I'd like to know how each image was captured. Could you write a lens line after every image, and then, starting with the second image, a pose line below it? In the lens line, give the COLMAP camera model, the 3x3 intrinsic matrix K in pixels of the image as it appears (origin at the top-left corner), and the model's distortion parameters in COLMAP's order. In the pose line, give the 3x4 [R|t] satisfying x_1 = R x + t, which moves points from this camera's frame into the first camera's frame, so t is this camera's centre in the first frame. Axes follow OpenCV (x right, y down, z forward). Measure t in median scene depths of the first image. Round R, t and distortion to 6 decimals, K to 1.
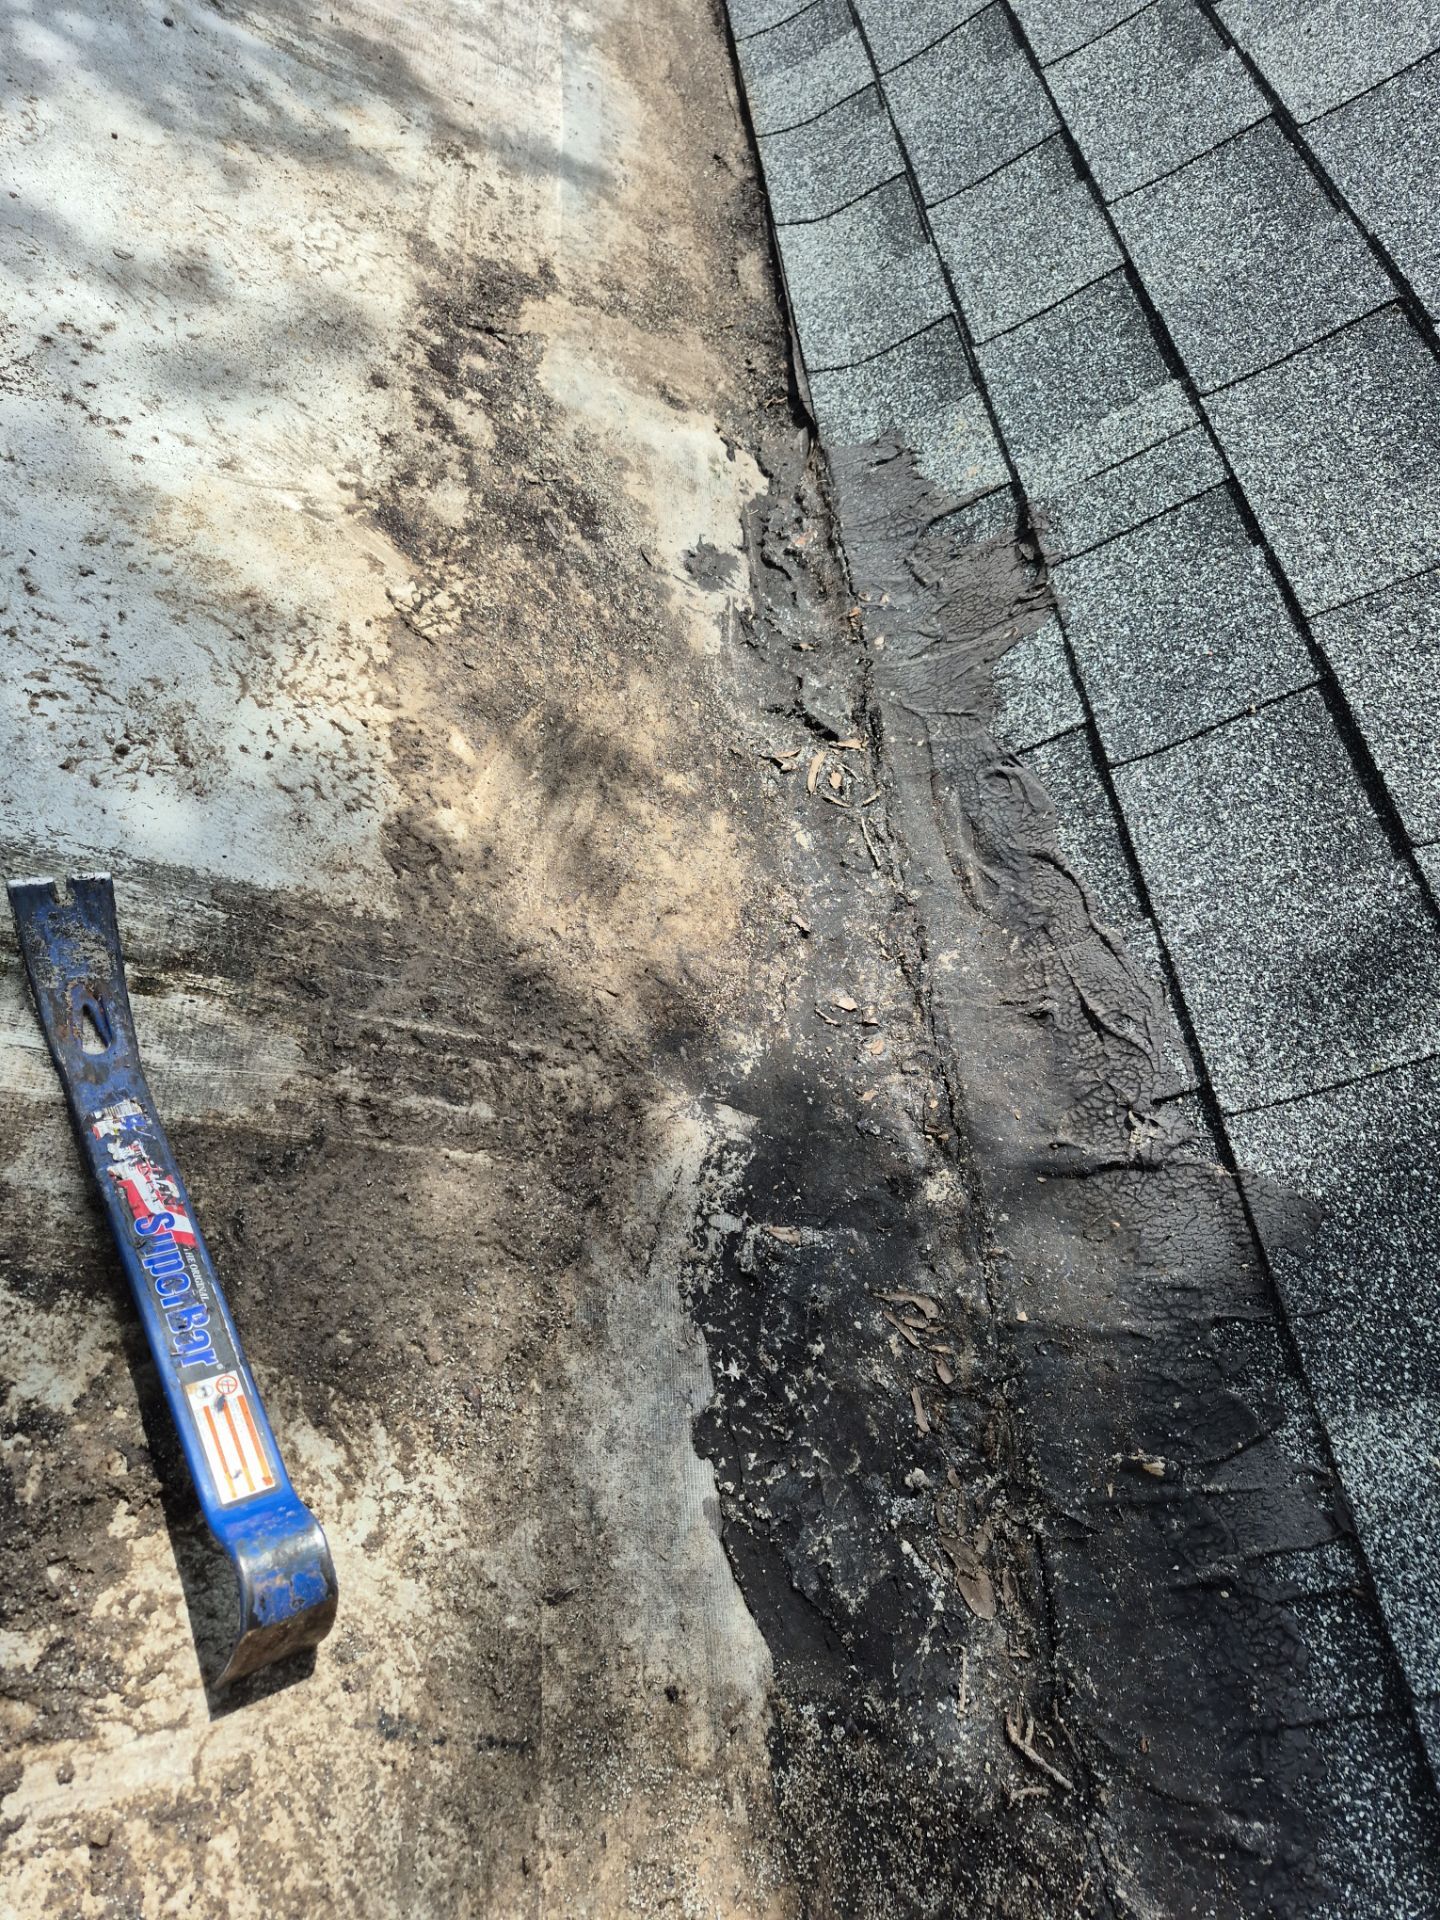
lens RADIAL K [[1293.5, 0, 724.6], [0, 1293.5, 989.6], [0, 0, 1]] dist [0.088180, -0.102125]
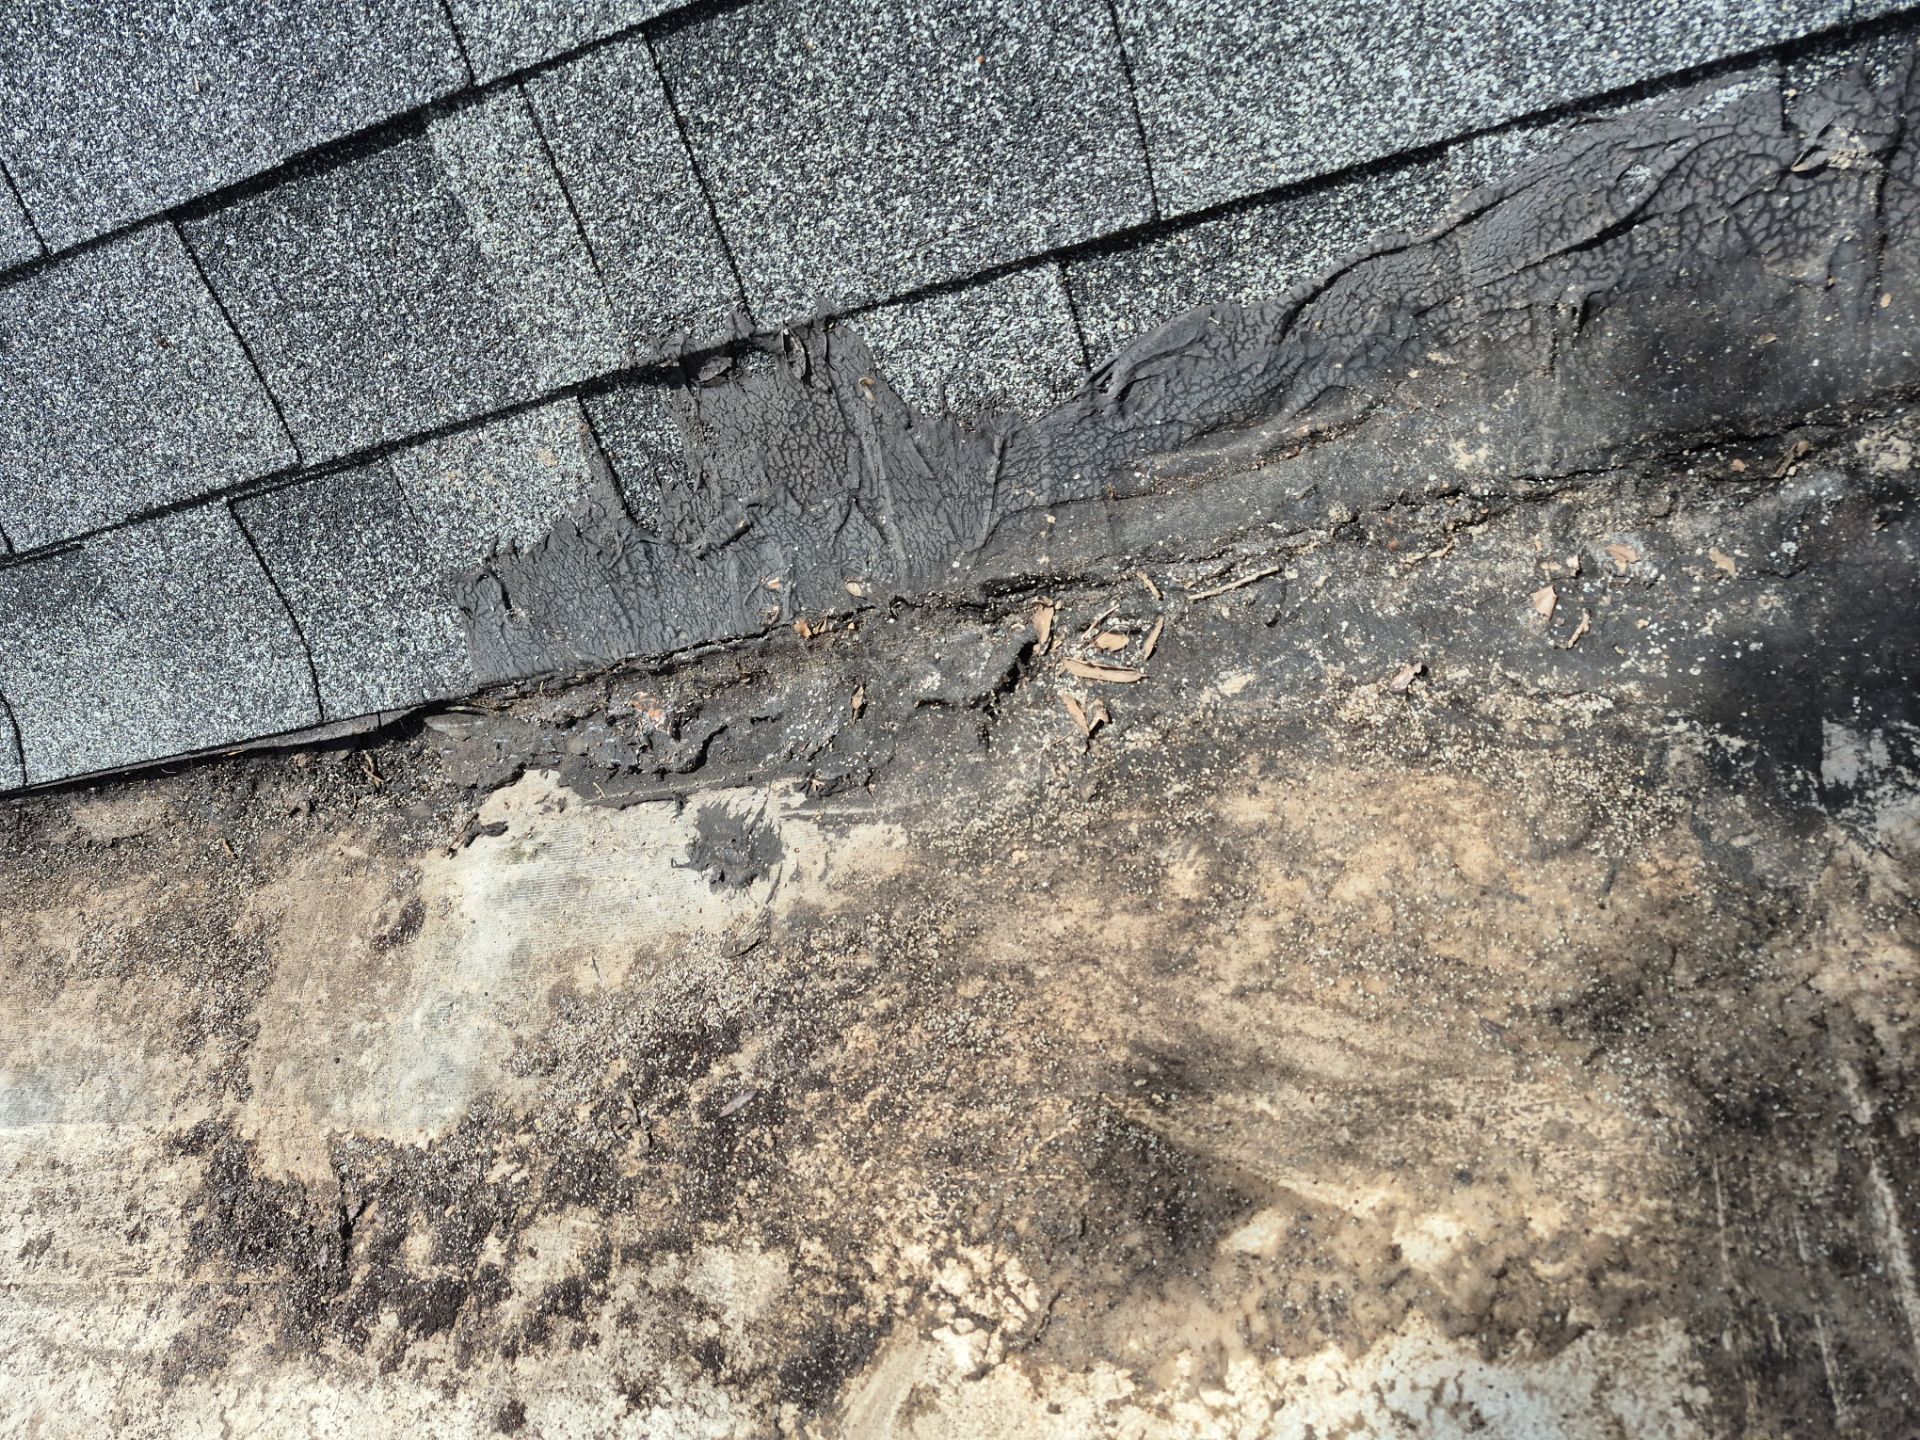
lens RADIAL K [[1298.9, 0, 971.8], [0, 1298.9, 738.3], [0, 0, 1]] dist [0.087394, -0.100610]
pose [[-0.063888, -0.997708, 0.022314, 0.025683], [0.970683, -0.056934, 0.233524, -0.412427], [-0.231718, 0.036579, 0.972095, 0.373680]]
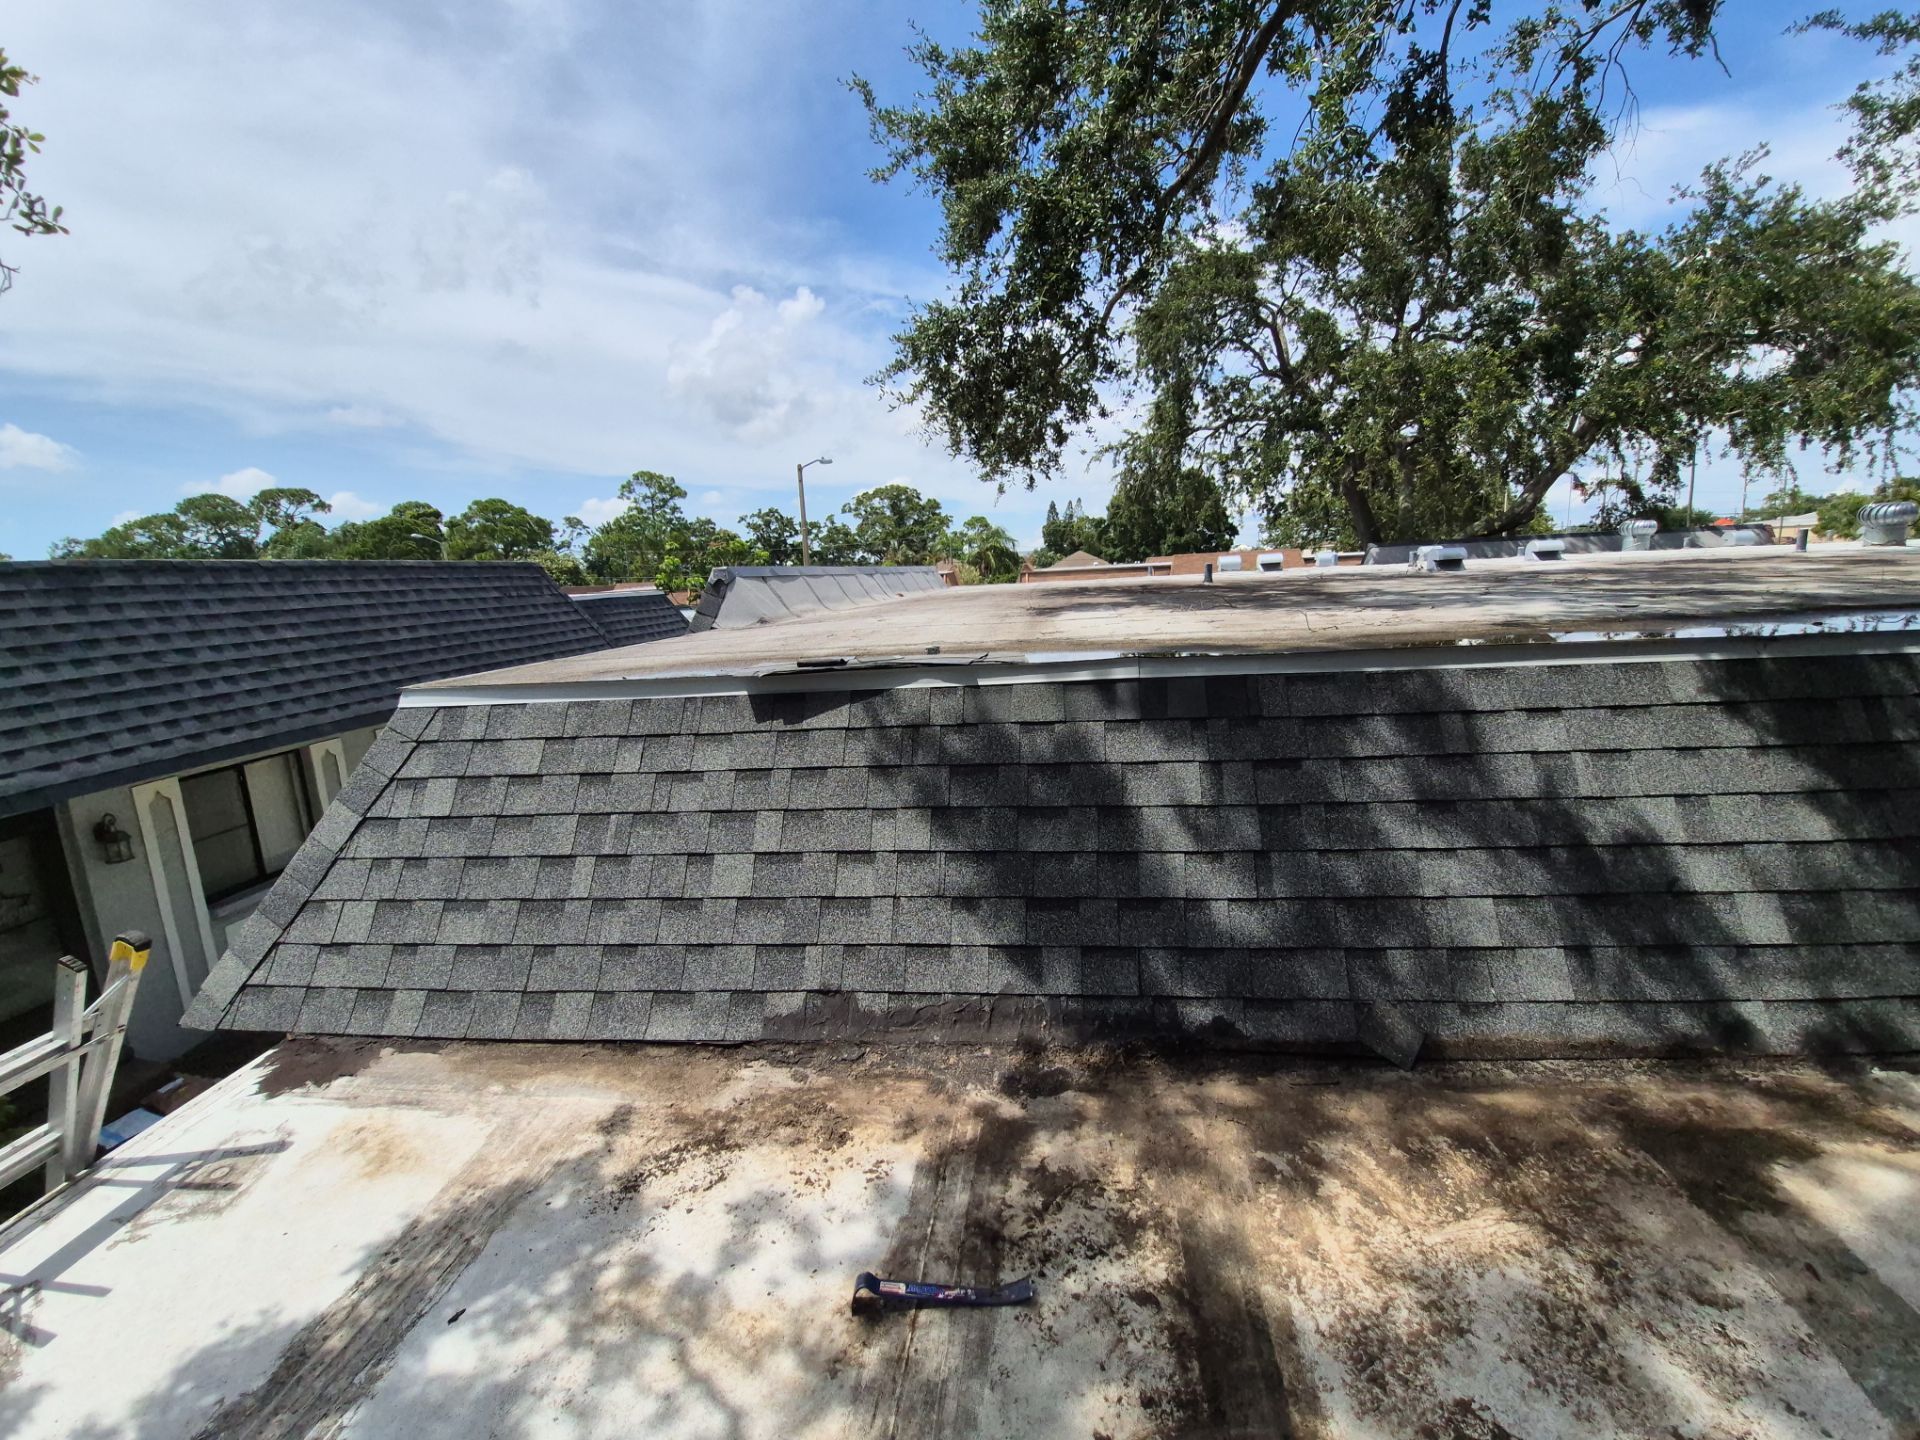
lens RADIAL K [[783.6, 0, 1003.1], [0, 783.6, 702.5], [0, 0, 1]] dist [0.006989, -0.014417]
pose [[0.141836, -0.625173, 0.767490, -1.099113], [0.869886, 0.448740, 0.204769, -0.855666], [-0.472419, 0.638586, 0.607477, -1.445212]]
